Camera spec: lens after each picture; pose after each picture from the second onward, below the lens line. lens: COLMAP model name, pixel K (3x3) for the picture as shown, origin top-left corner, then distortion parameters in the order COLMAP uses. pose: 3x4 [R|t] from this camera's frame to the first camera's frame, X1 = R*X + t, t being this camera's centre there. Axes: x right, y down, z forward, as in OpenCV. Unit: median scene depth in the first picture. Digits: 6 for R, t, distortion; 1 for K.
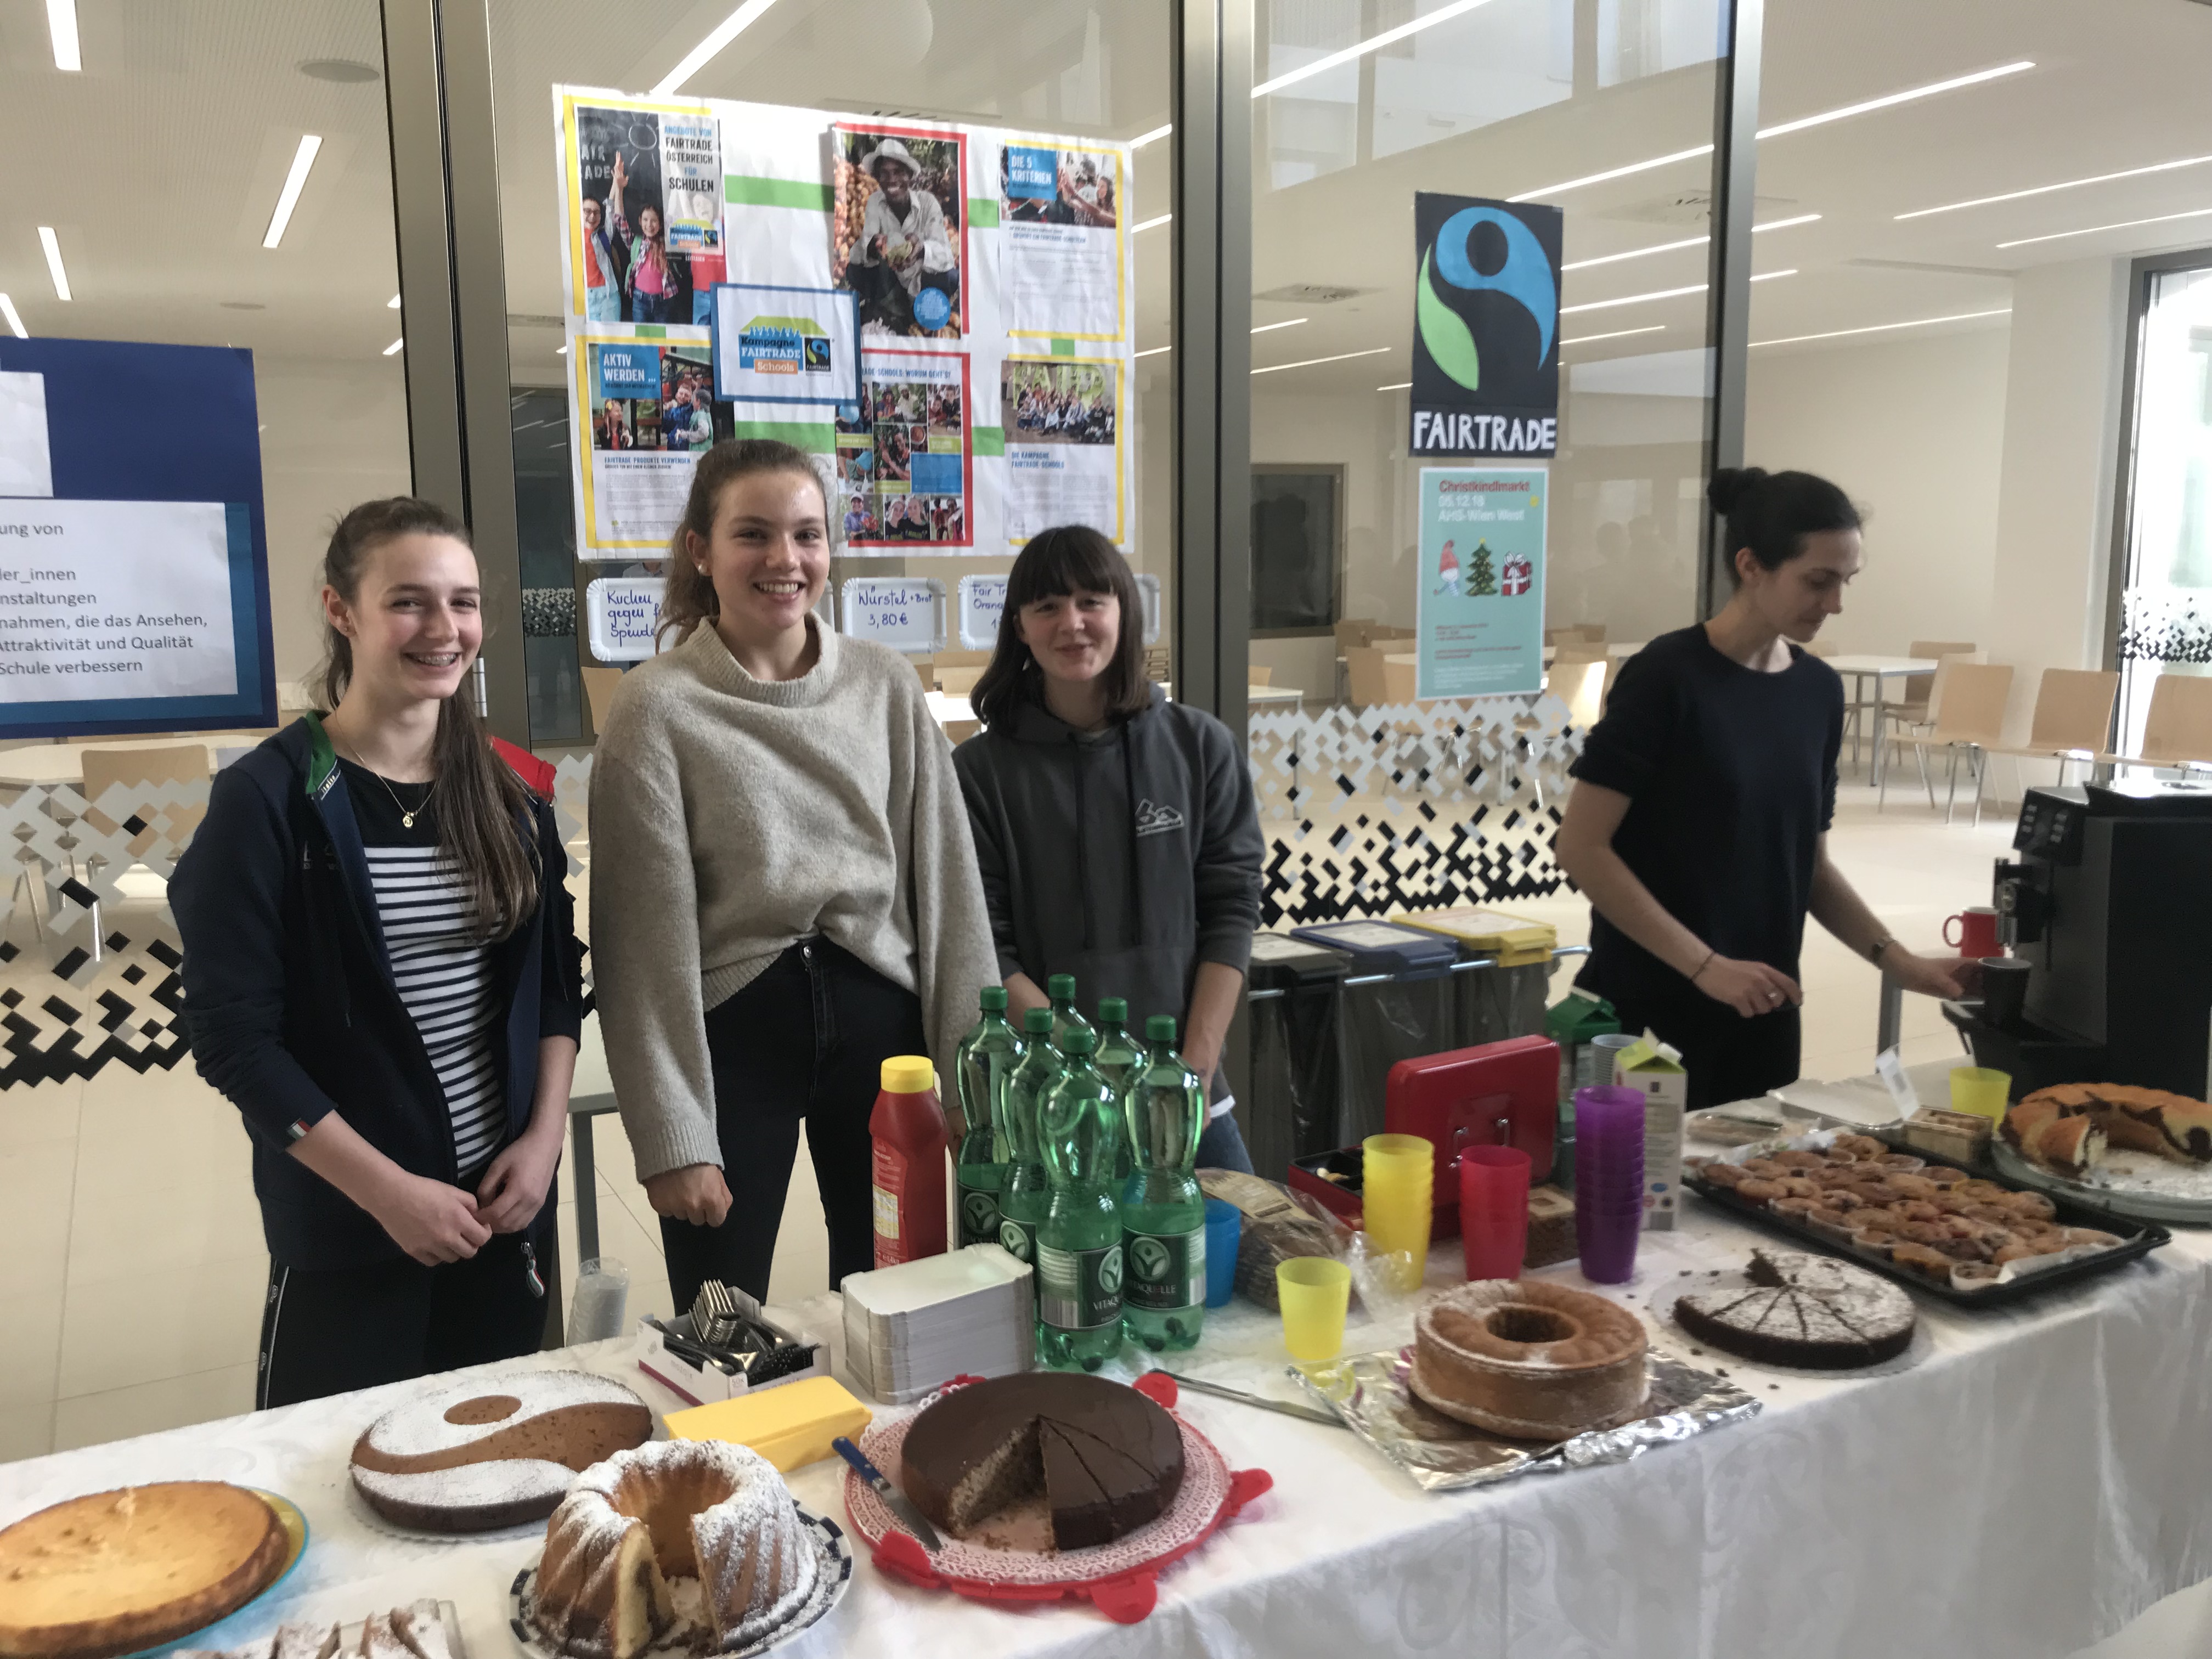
lens RADIAL K [[1839.9, 0, 1106.0], [0, 1839.9, 829.5], [0, 0, 1]] dist [-0.002608, -0.012114]
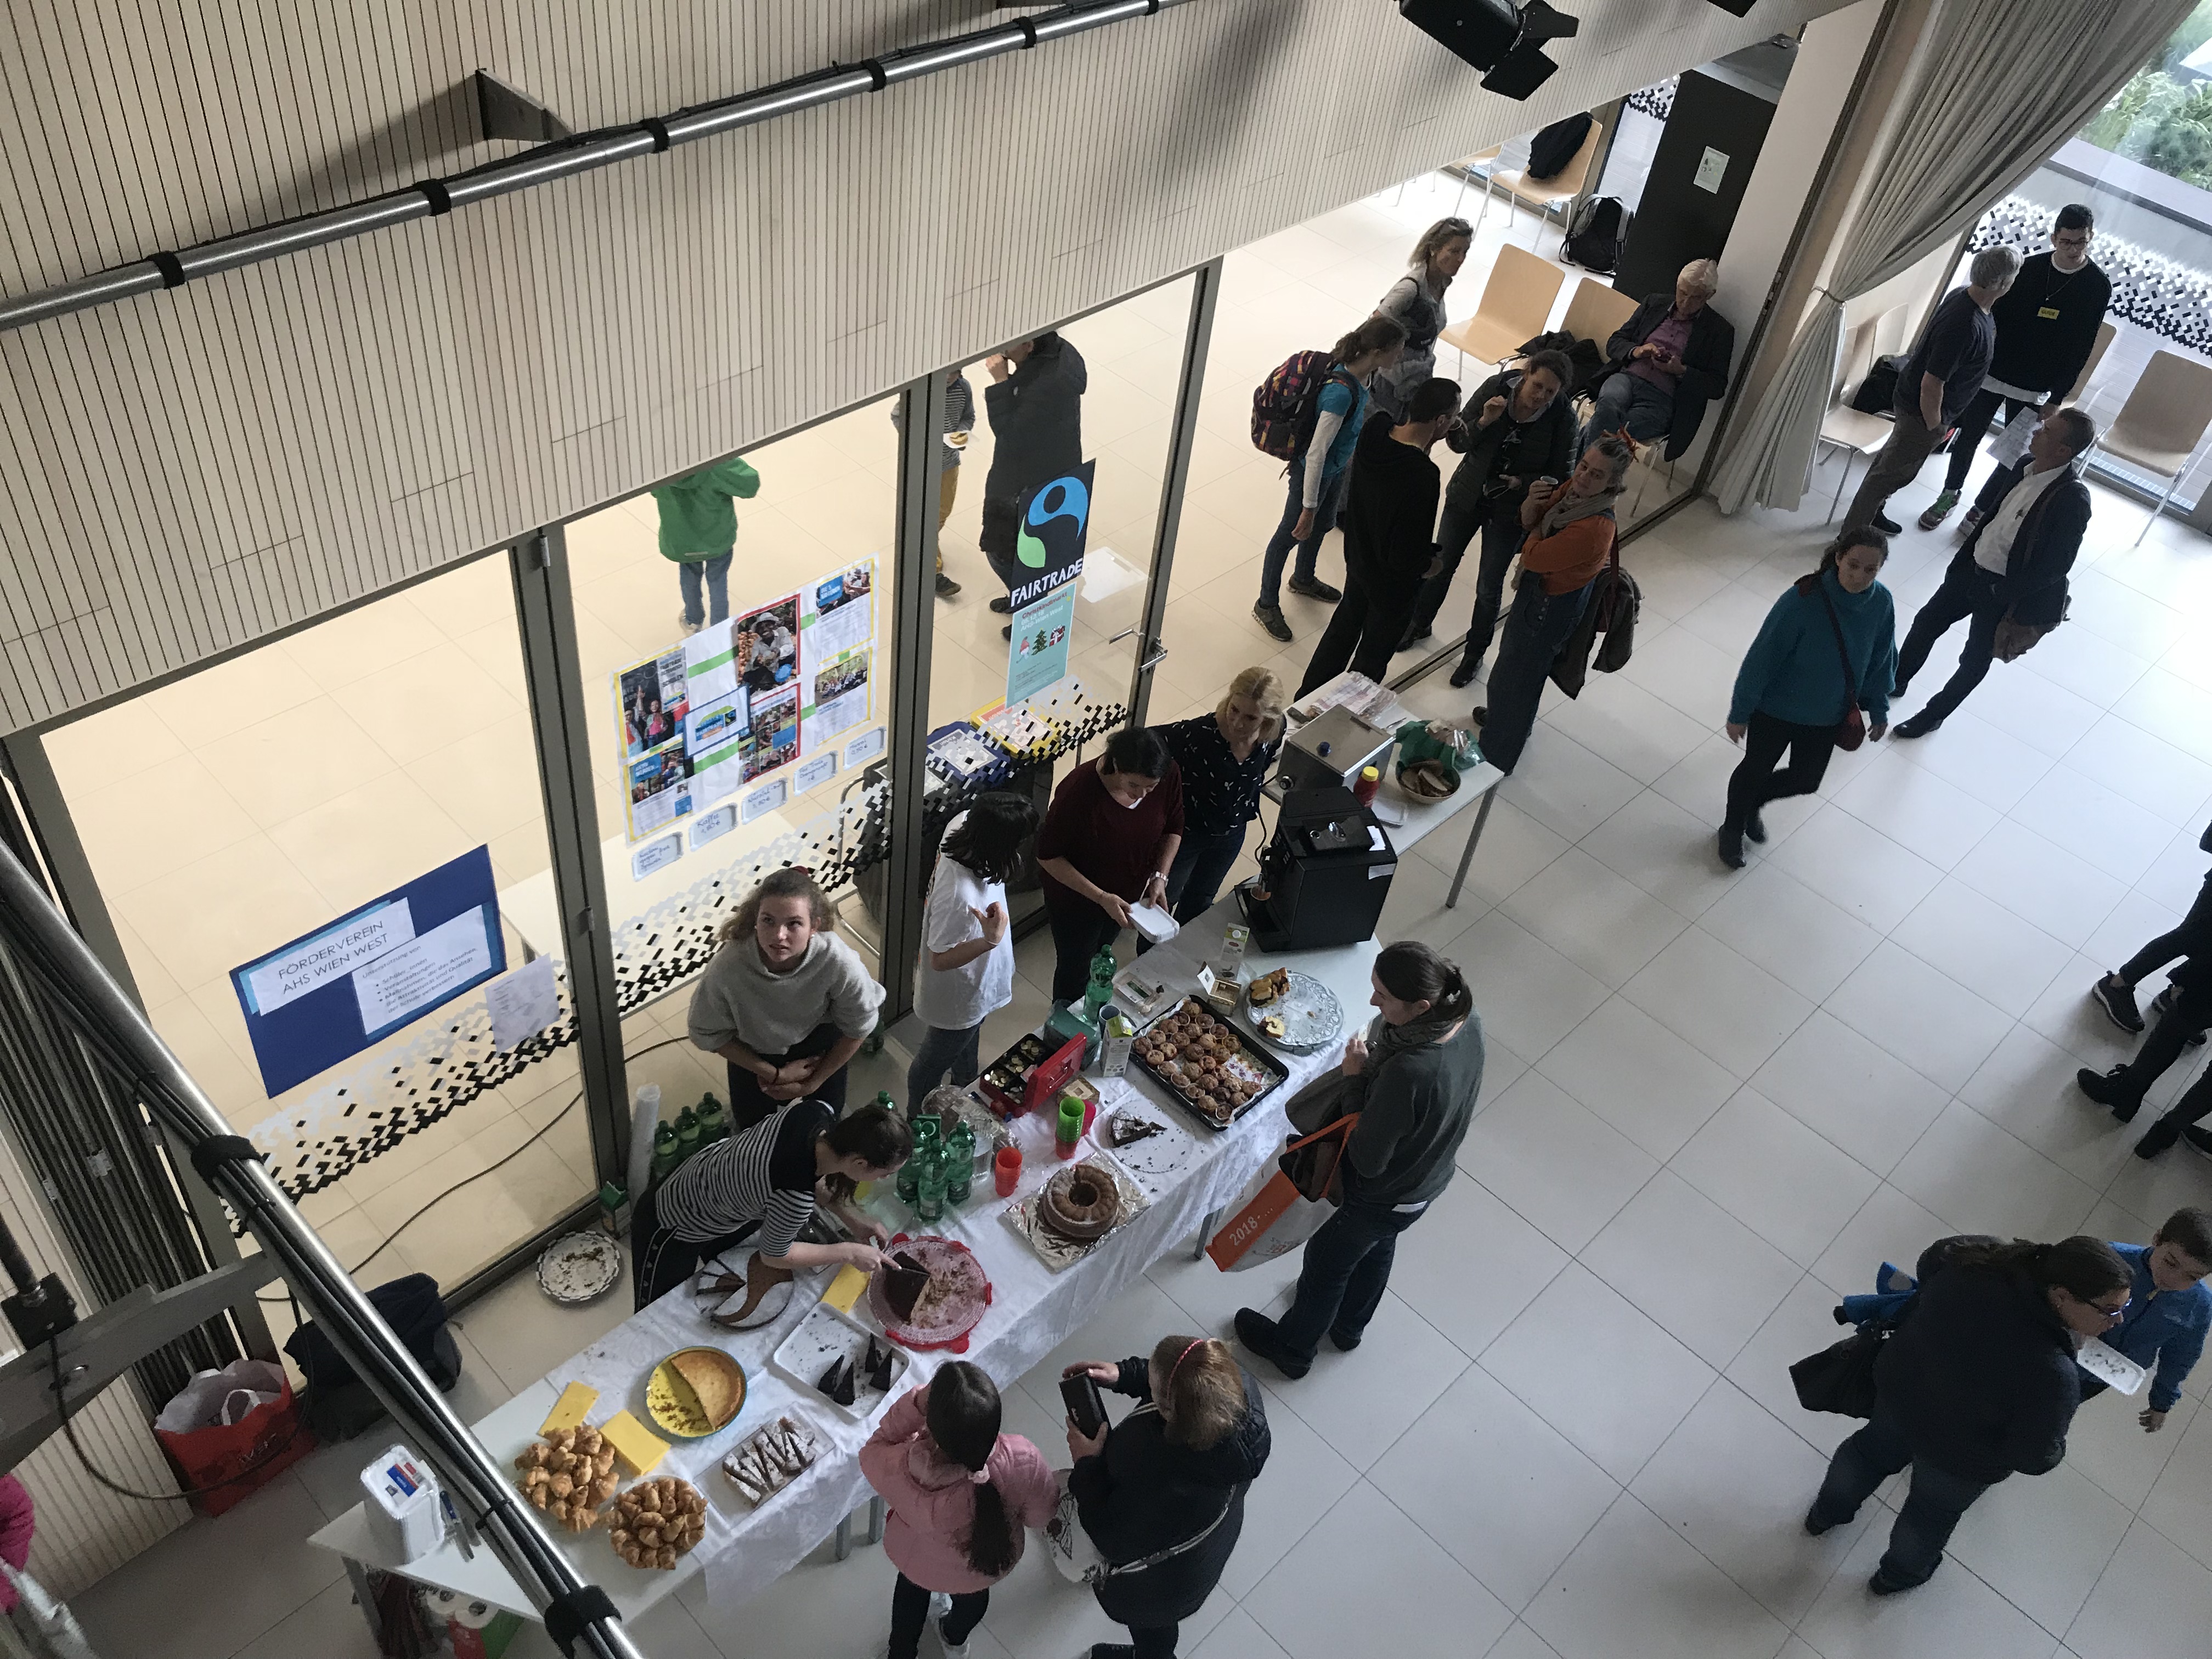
lens RADIAL K [[1839.9, 0, 1106.0], [0, 1839.9, 829.5], [0, 0, 1]] dist [-0.002608, -0.012114]
pose [[0.943909, -0.137858, 0.300051, -0.373235], [-0.069427, 0.805513, 0.588497, -1.296376], [-0.322824, -0.576319, 0.750760, -0.604769]]
